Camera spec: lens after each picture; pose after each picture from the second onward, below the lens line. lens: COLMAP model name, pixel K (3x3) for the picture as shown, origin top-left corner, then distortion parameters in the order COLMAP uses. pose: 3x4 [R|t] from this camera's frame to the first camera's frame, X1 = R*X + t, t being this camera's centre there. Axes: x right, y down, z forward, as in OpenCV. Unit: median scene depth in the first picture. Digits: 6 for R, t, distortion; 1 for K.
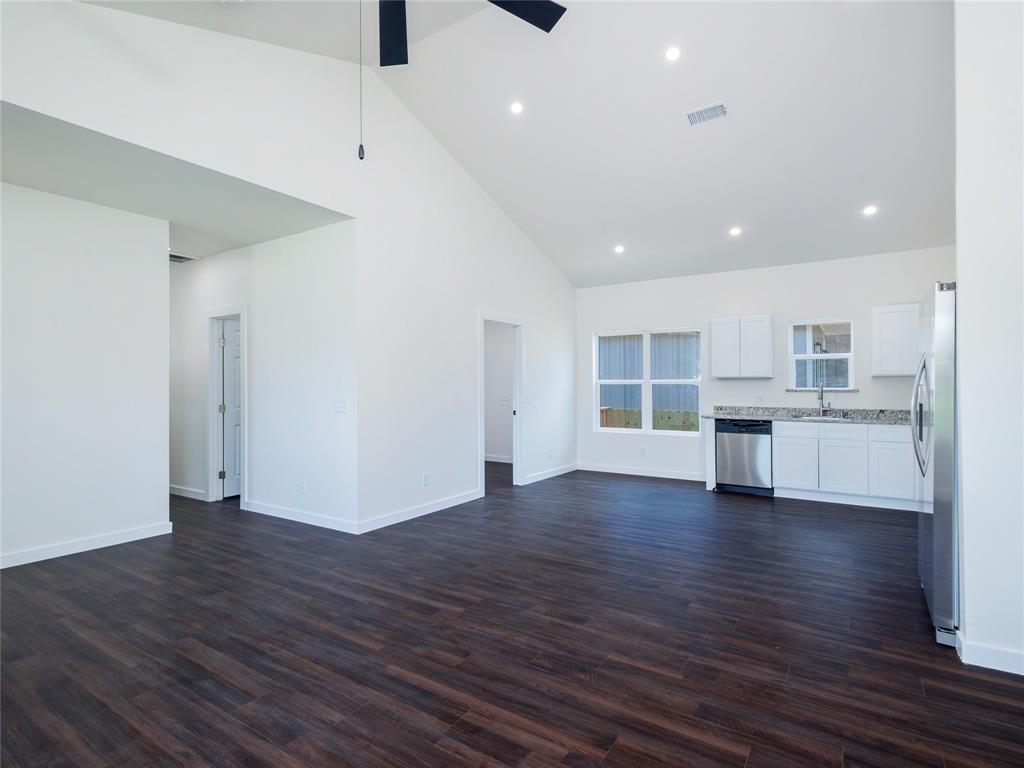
lens RADIAL K [[525.1, 0, 509.7], [0, 525.1, 385.0], [0, 0, 1]] dist [0.016110, -0.004821]
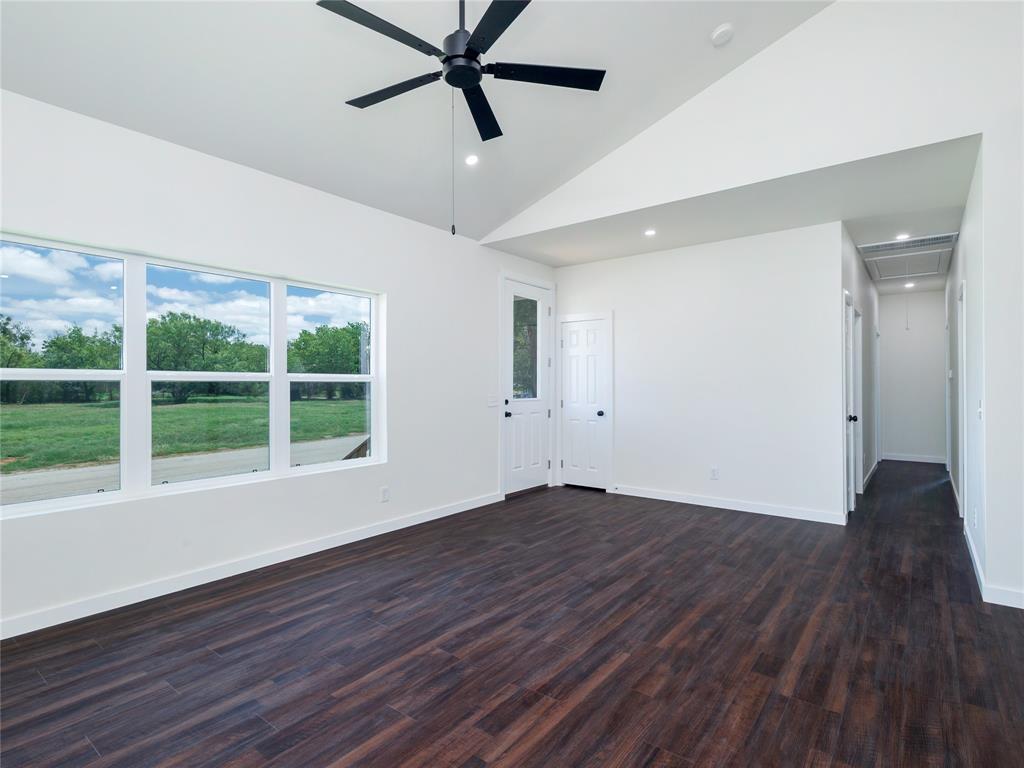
lens RADIAL K [[525.1, 0, 514.8], [0, 525.1, 382.8], [0, 0, 1]] dist [0.016110, -0.004821]
pose [[-0.072271, 0.000261, -0.997385, 0.328016], [0.009931, 0.999951, -0.000458, -0.000769], [0.997336, -0.009938, -0.072270, 0.343216]]
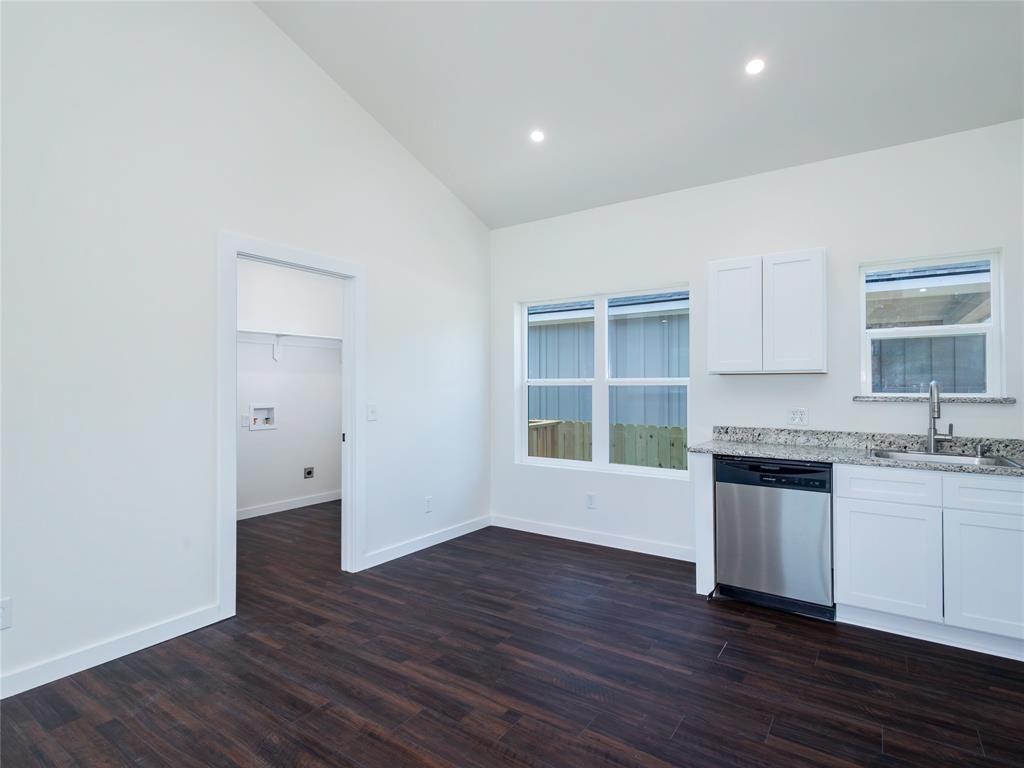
lens RADIAL K [[525.1, 0, 514.1], [0, 525.1, 383.0], [0, 0, 1]] dist [0.016110, -0.004821]
pose [[0.999855, 0.003509, -0.016637, 0.222247], [-0.003644, 0.999961, -0.008089, 0.000625], [0.016608, 0.008148, 0.999829, 0.527019]]
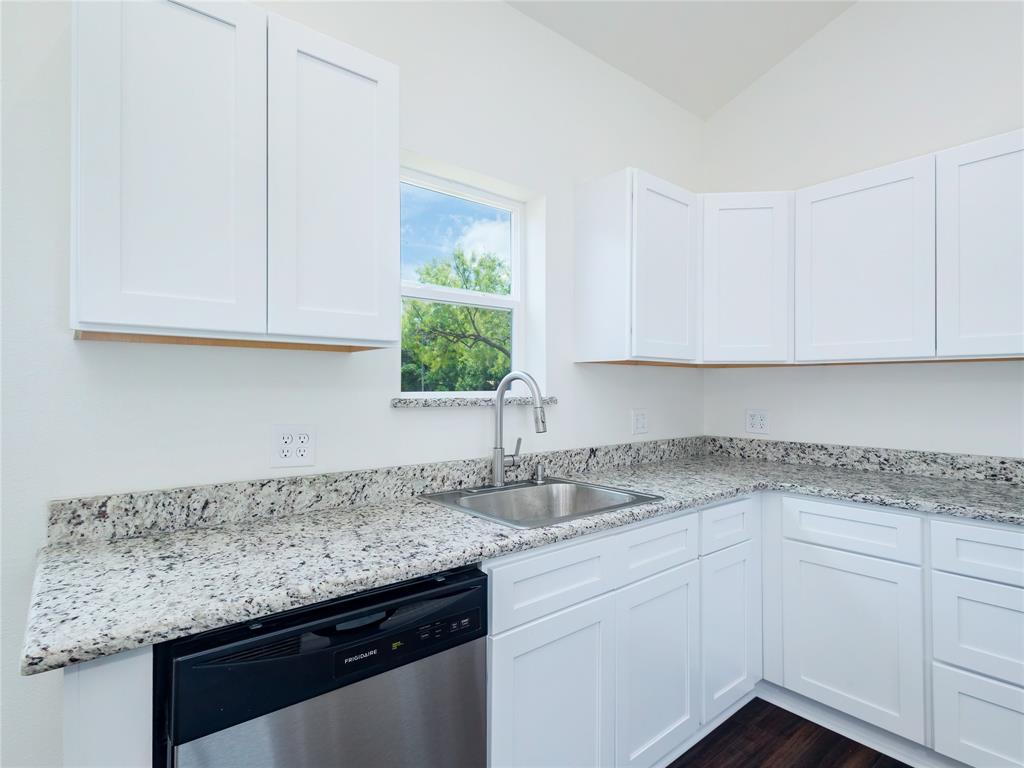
lens RADIAL K [[525.1, 0, 509.3], [0, 525.1, 382.7], [0, 0, 1]] dist [0.016110, -0.004821]
pose [[0.295170, 0.010847, 0.955383, 0.313323], [-0.007441, 0.999931, -0.009054, 0.002178], [-0.955416, -0.004436, 0.295231, 0.945243]]
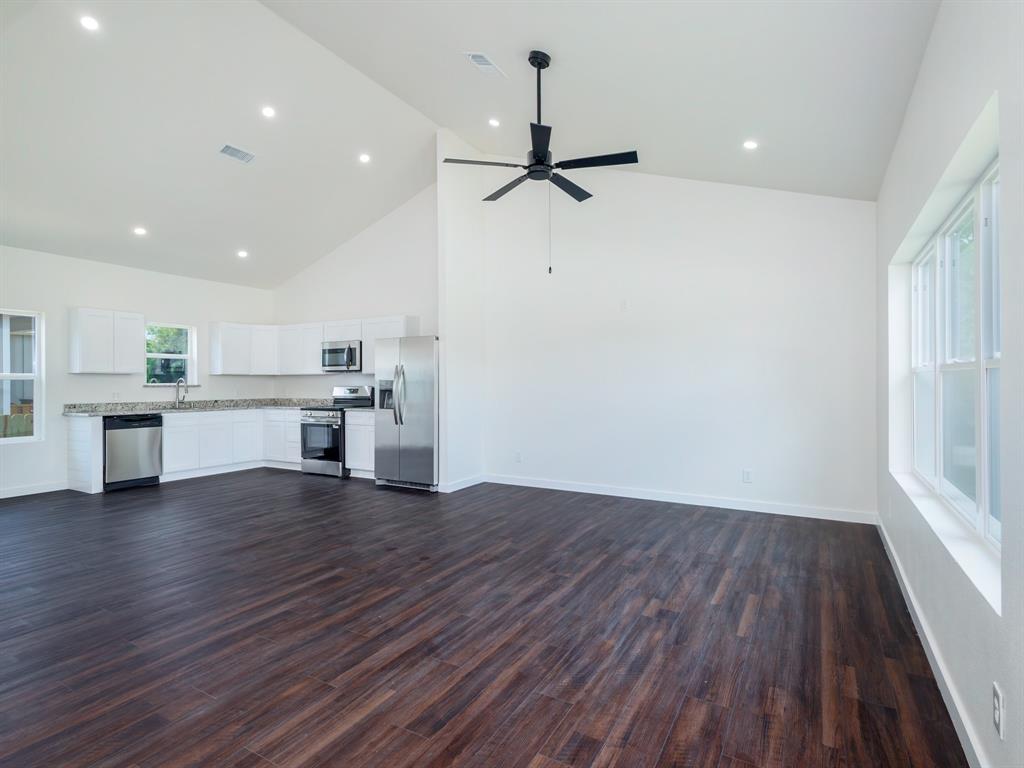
lens RADIAL K [[525.1, 0, 508.3], [0, 525.1, 382.5], [0, 0, 1]] dist [0.016110, -0.004821]
pose [[-0.053812, 0.001545, 0.998550, -0.648361], [-0.000772, 0.999998, -0.001589, 0.004382], [-0.998551, -0.000857, -0.053811, 0.344134]]
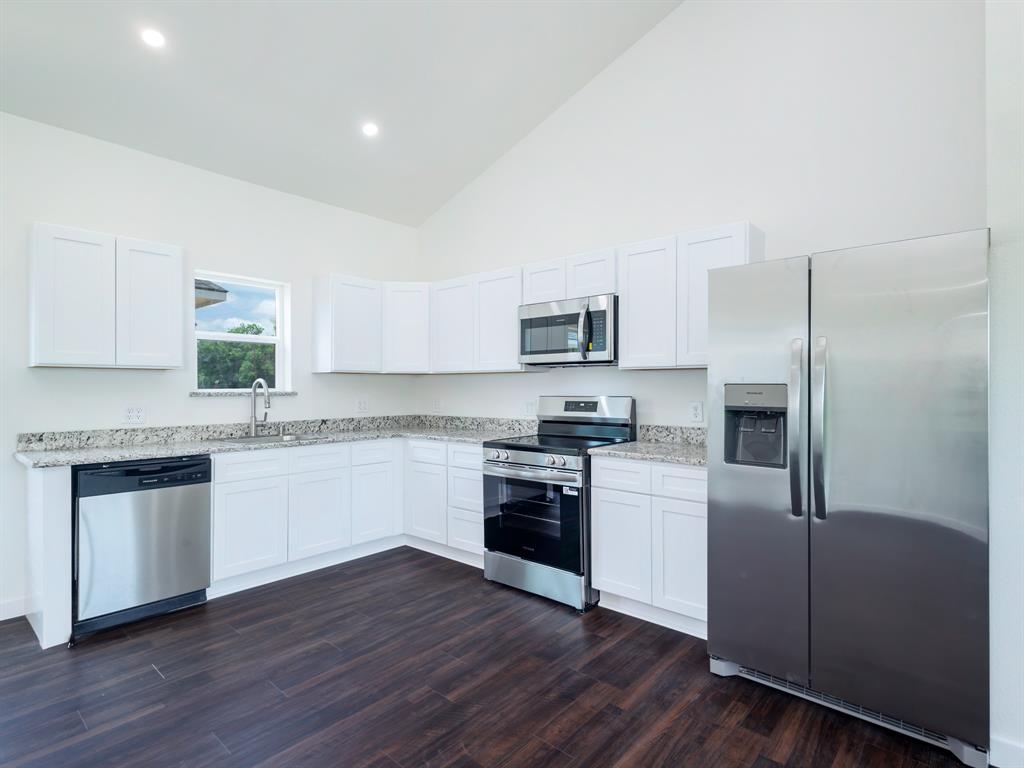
lens RADIAL K [[525.1, 0, 509.3], [0, 525.1, 383.9], [0, 0, 1]] dist [0.016110, -0.004821]
pose [[0.144771, 0.007025, 0.989440, 0.032969], [-0.003768, 0.999971, -0.006549, 0.002047], [-0.989458, -0.002781, 0.144793, 0.648186]]
